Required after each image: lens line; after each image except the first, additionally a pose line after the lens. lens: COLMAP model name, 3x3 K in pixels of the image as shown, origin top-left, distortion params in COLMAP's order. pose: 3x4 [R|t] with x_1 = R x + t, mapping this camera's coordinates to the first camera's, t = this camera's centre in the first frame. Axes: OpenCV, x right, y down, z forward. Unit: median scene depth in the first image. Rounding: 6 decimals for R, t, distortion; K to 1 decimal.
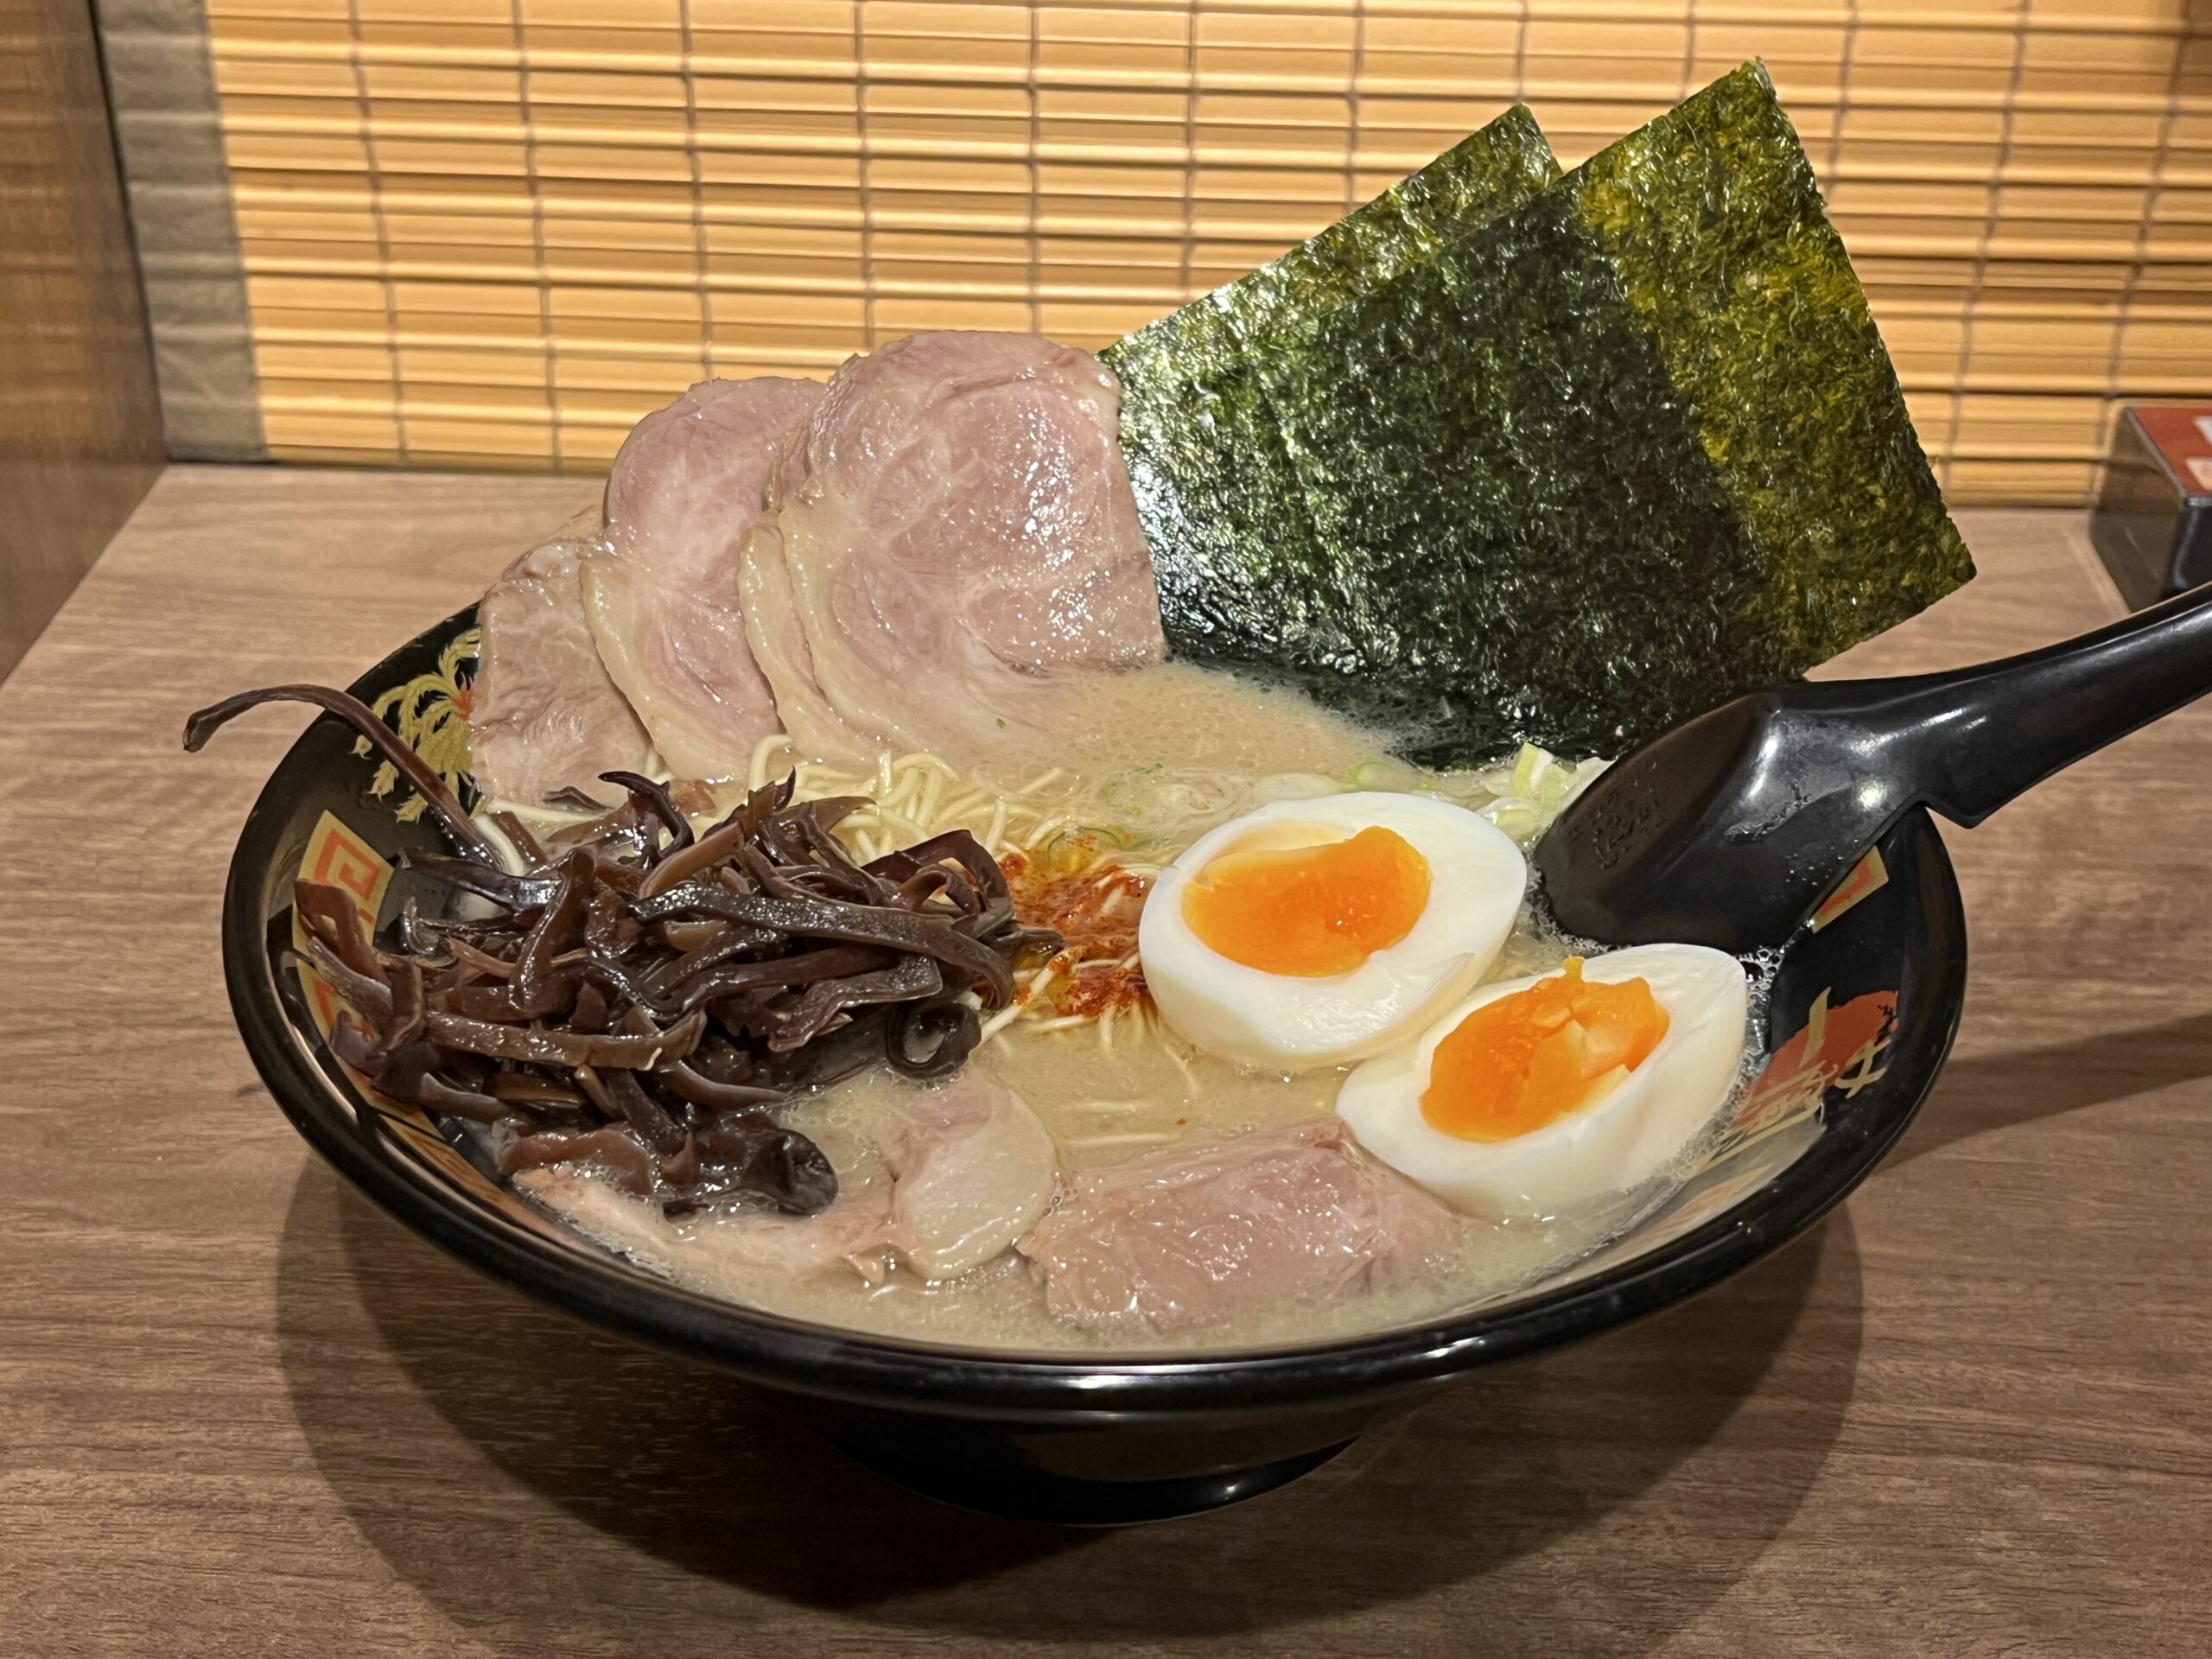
lens RADIAL K [[2797.0, 0, 1106.0], [0, 2797.0, 829.5], [0, 0, 1]] dist [-0.001633, 0.017511]
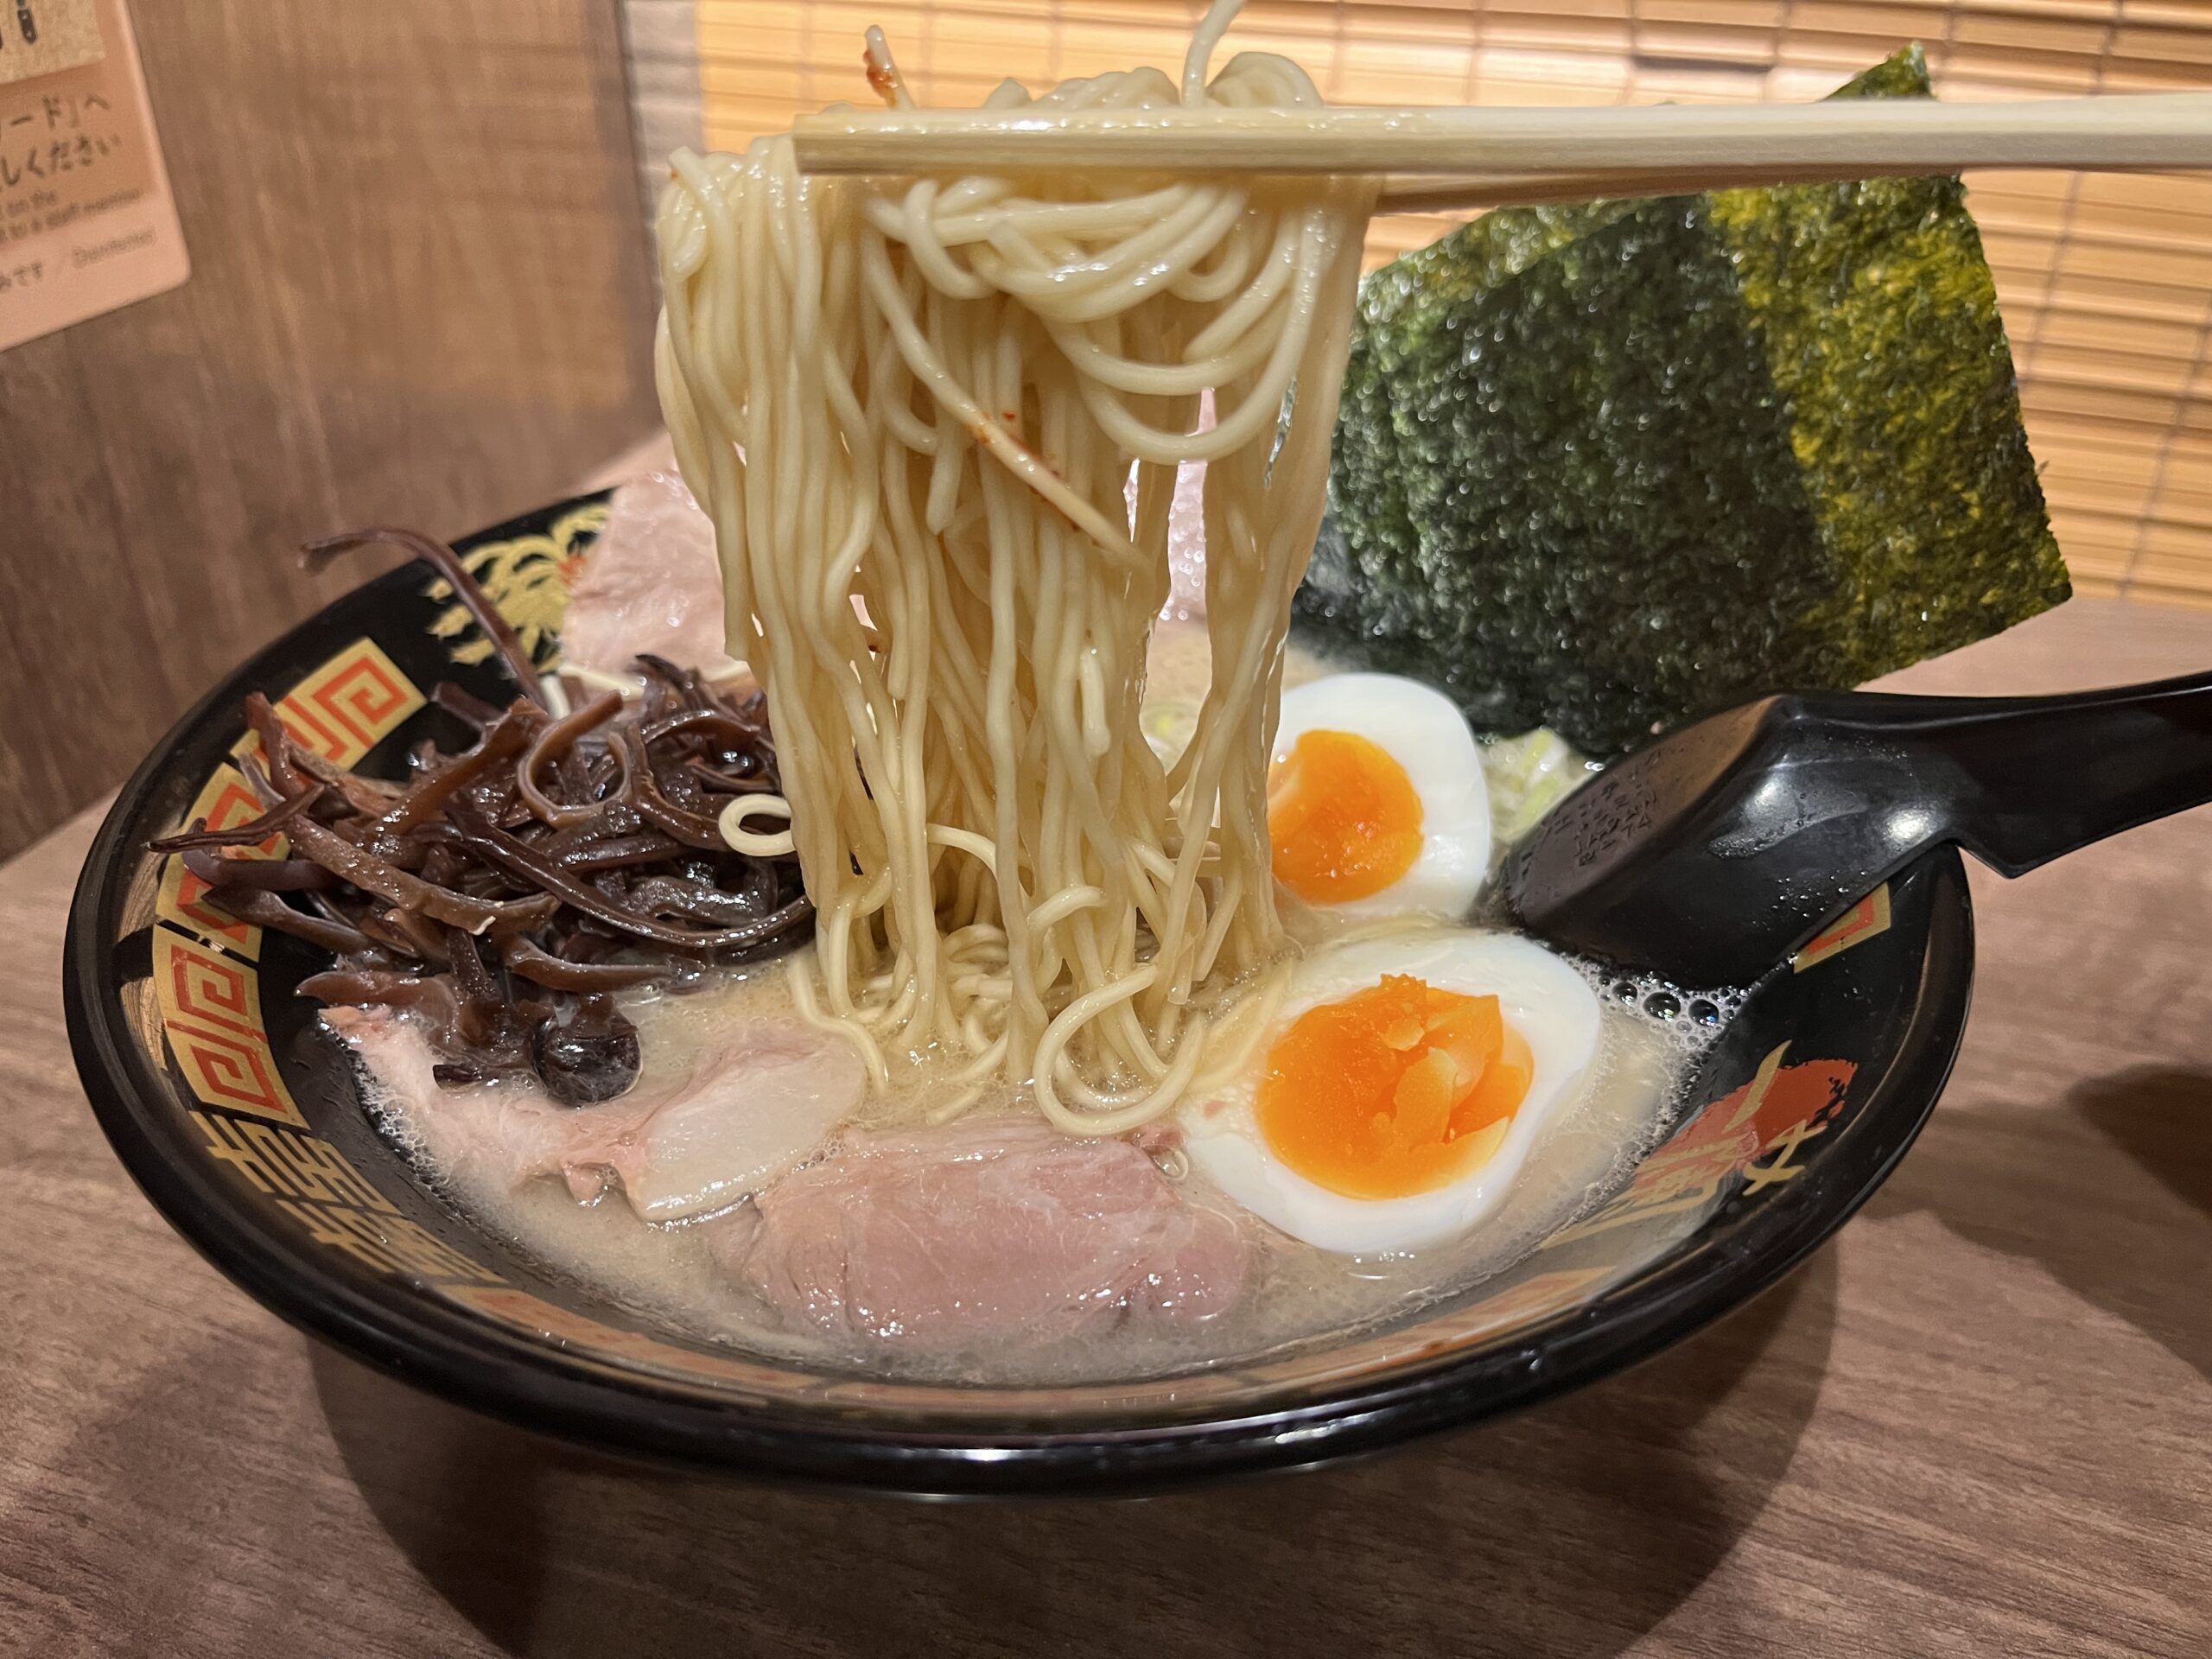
lens RADIAL K [[1748.3, 0, 1106.0], [0, 1748.3, 829.5], [0, 0, 1]] dist [-0.073797, 0.114285]
pose [[0.960423, 0.142431, -0.239375, 0.149449], [-0.136324, 0.989775, 0.041966, -0.000695], [0.242905, -0.007673, 0.970020, 0.374529]]
